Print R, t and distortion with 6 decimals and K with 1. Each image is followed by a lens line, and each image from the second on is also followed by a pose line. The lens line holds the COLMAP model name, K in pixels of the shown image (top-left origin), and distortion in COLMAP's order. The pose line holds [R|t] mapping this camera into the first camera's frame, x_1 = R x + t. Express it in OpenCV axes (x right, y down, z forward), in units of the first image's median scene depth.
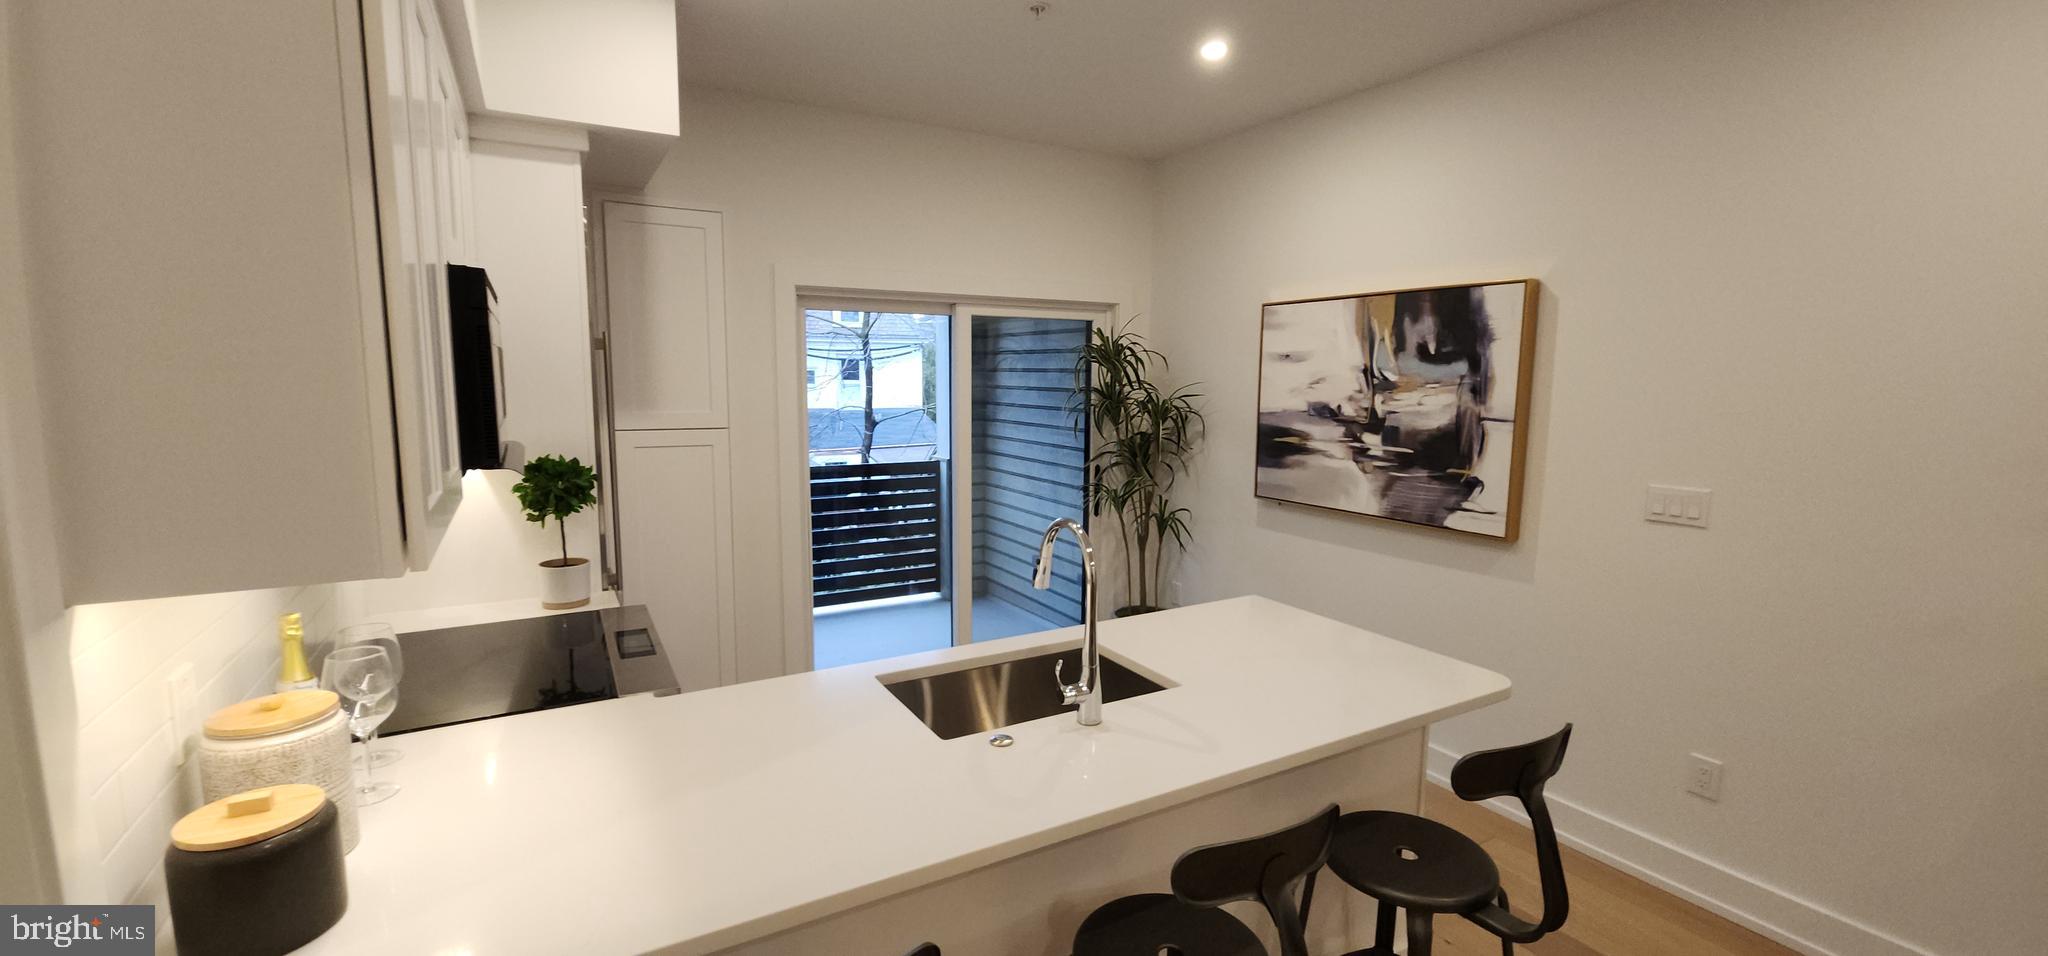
lens RADIAL K [[834.5, 0, 1019.7], [0, 834.5, 475.9], [0, 0, 1]] dist [0.007259, -0.006719]
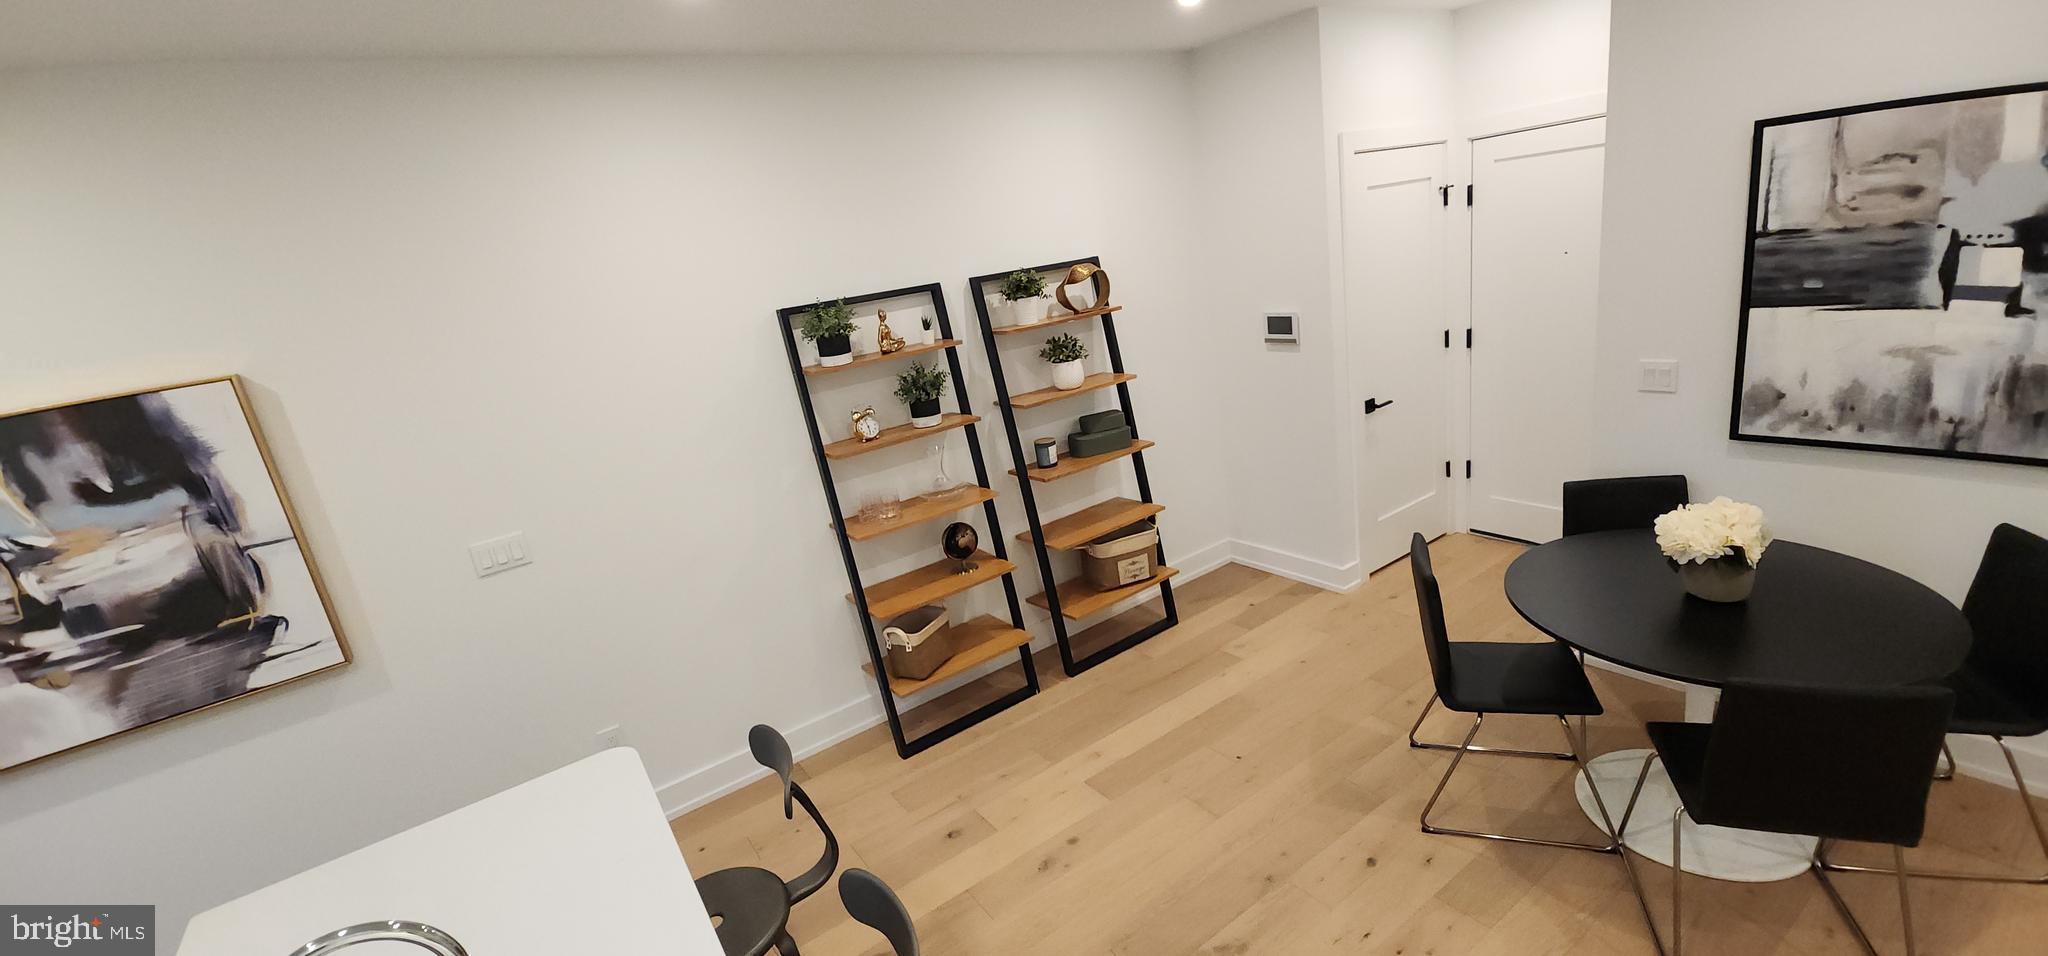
lens RADIAL K [[834.5, 0, 1020.1], [0, 834.5, 480.8], [0, 0, 1]] dist [0.007259, -0.006719]
pose [[-0.082416, -0.272527, 0.958612, -0.244358], [0.263660, 0.921649, 0.284687, -0.150233], [-0.961088, 0.276211, -0.004105, 0.251534]]
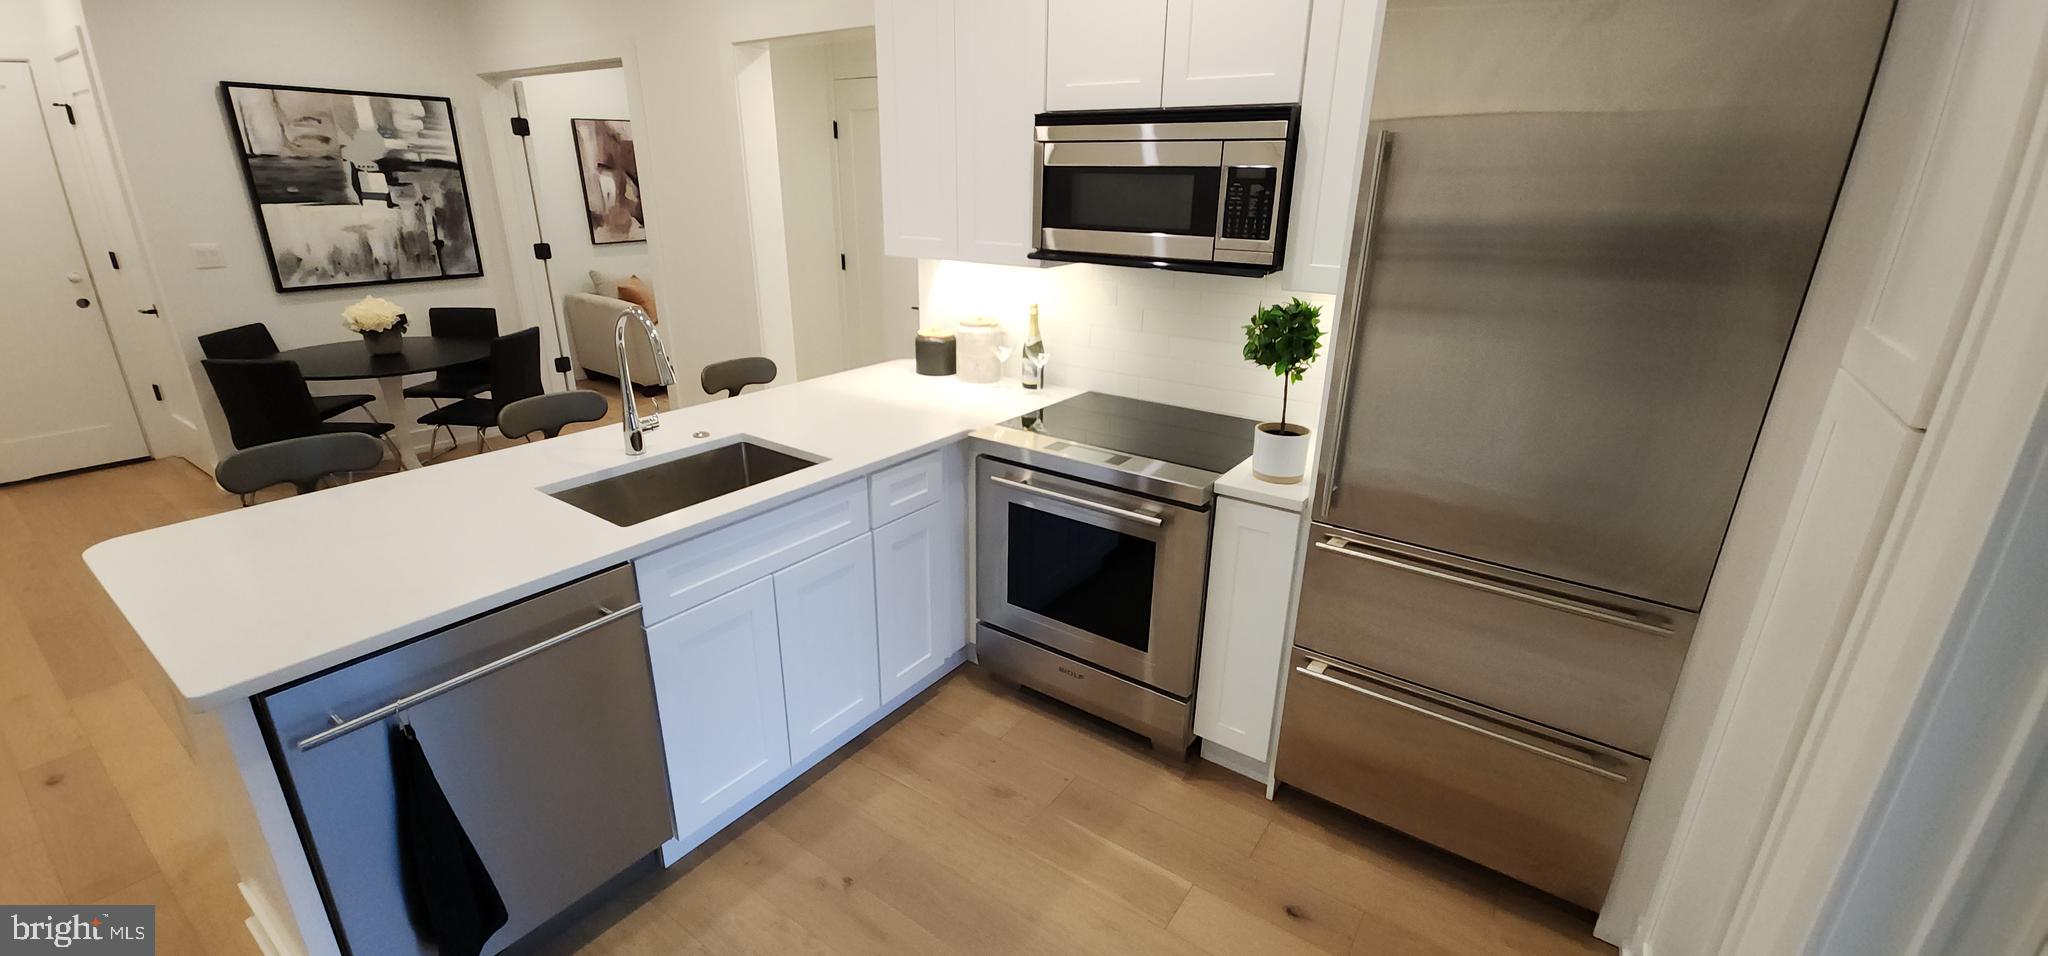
lens RADIAL K [[834.5, 0, 1021.5], [0, 834.5, 479.3], [0, 0, 1]] dist [0.007259, -0.006719]
pose [[-0.907288, 0.122974, -0.402126, 0.035491], [-0.073545, 0.895141, 0.439675, -0.160120], [0.414028, 0.428486, -0.803107, 1.249144]]
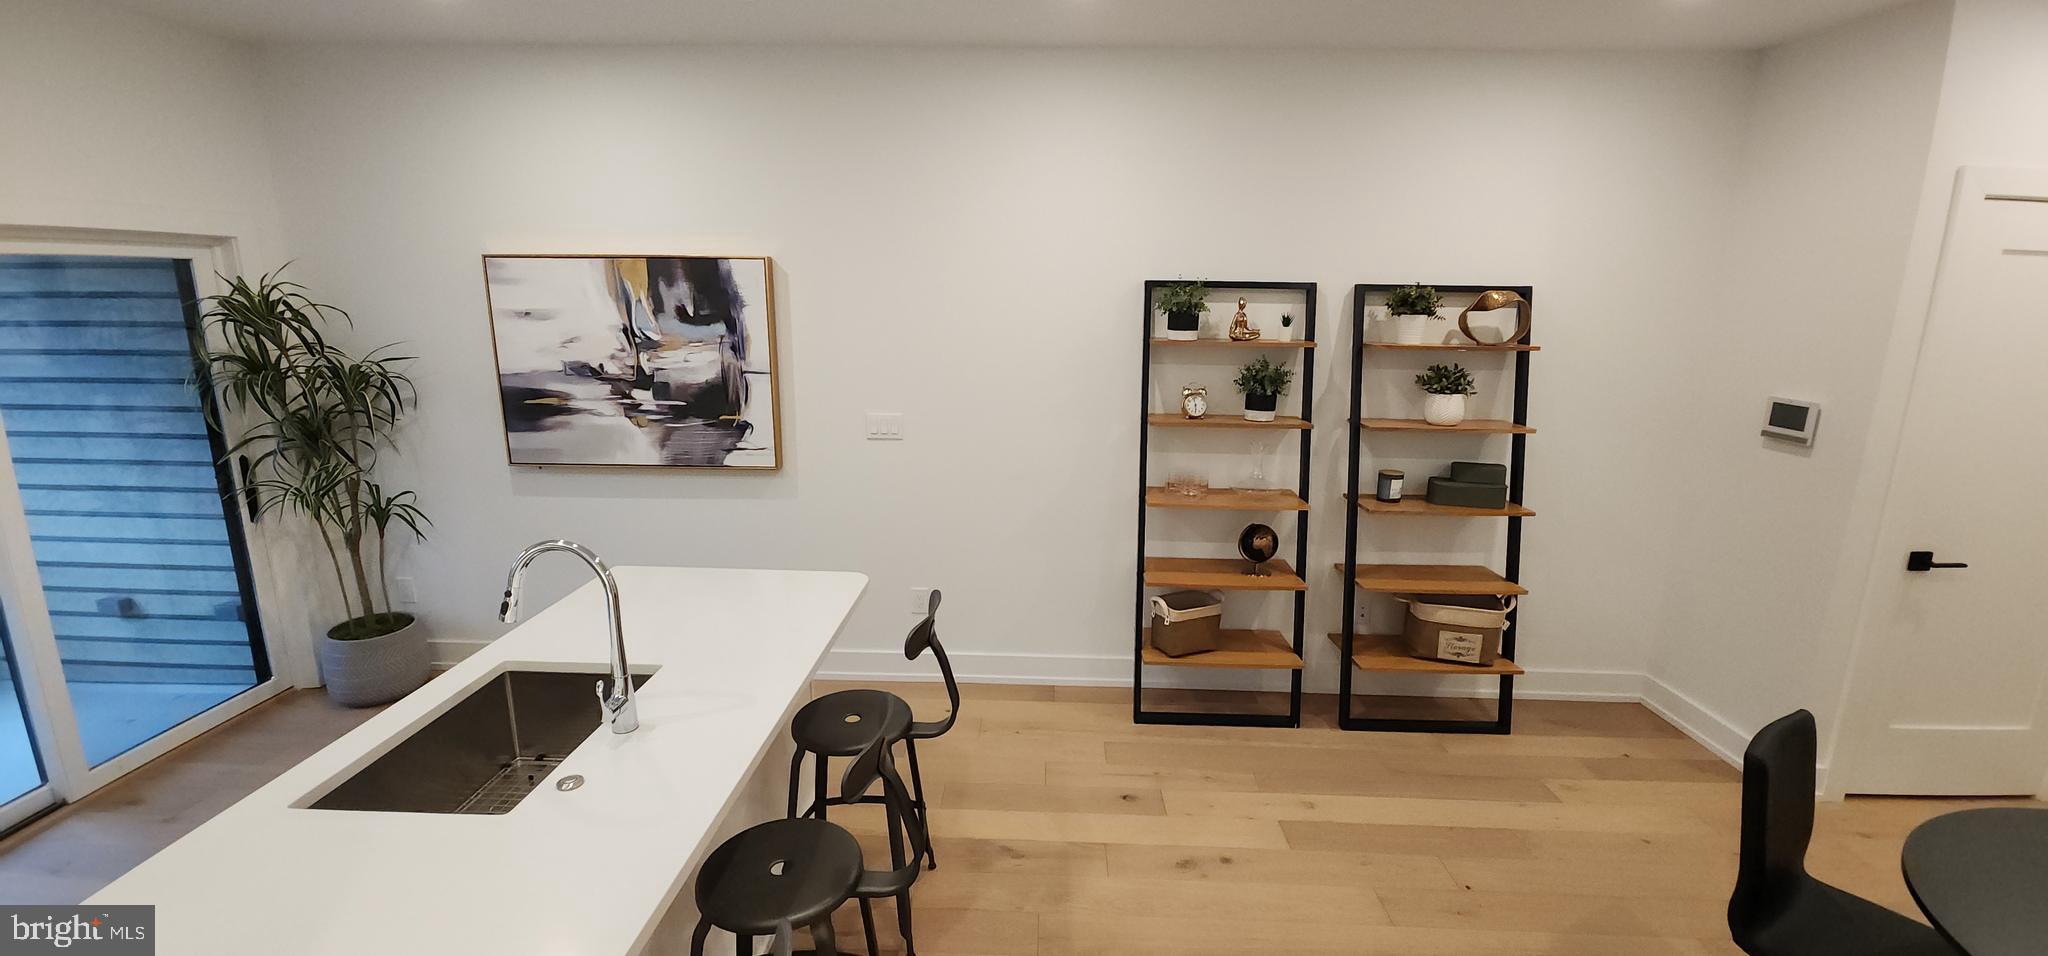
lens RADIAL K [[834.5, 0, 1026.2], [0, 834.5, 478.0], [0, 0, 1]] dist [0.007259, -0.006719]
pose [[0.524071, -0.186593, 0.830983, -0.241546], [0.097371, 0.982434, 0.159193, -0.065892], [-0.846090, -0.002515, 0.533034, 0.018400]]
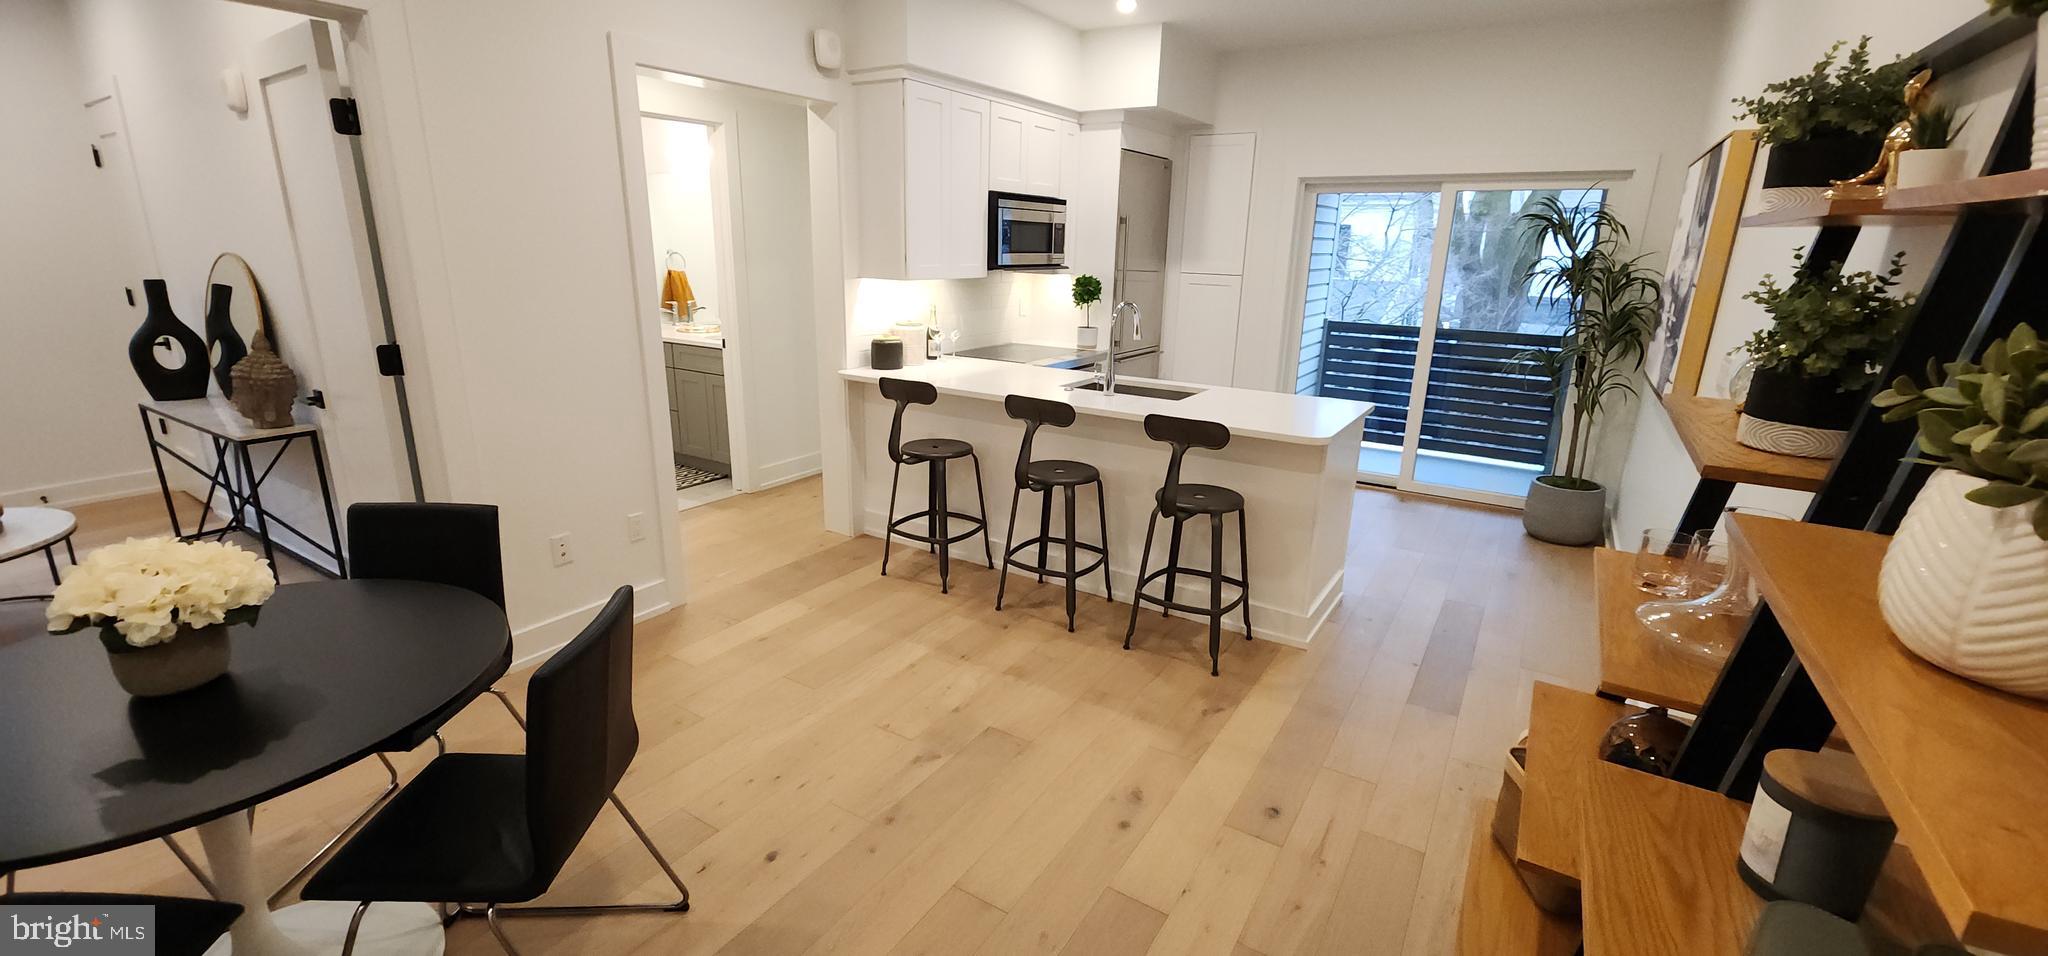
lens RADIAL K [[834.5, 0, 1023.1], [0, 834.5, 477.8], [0, 0, 1]] dist [0.007259, -0.006719]
pose [[0.465552, 0.244302, -0.850634, 1.001815], [-0.127820, 0.969629, 0.208521, 0.041486], [0.875742, 0.011650, 0.482640, -0.129301]]
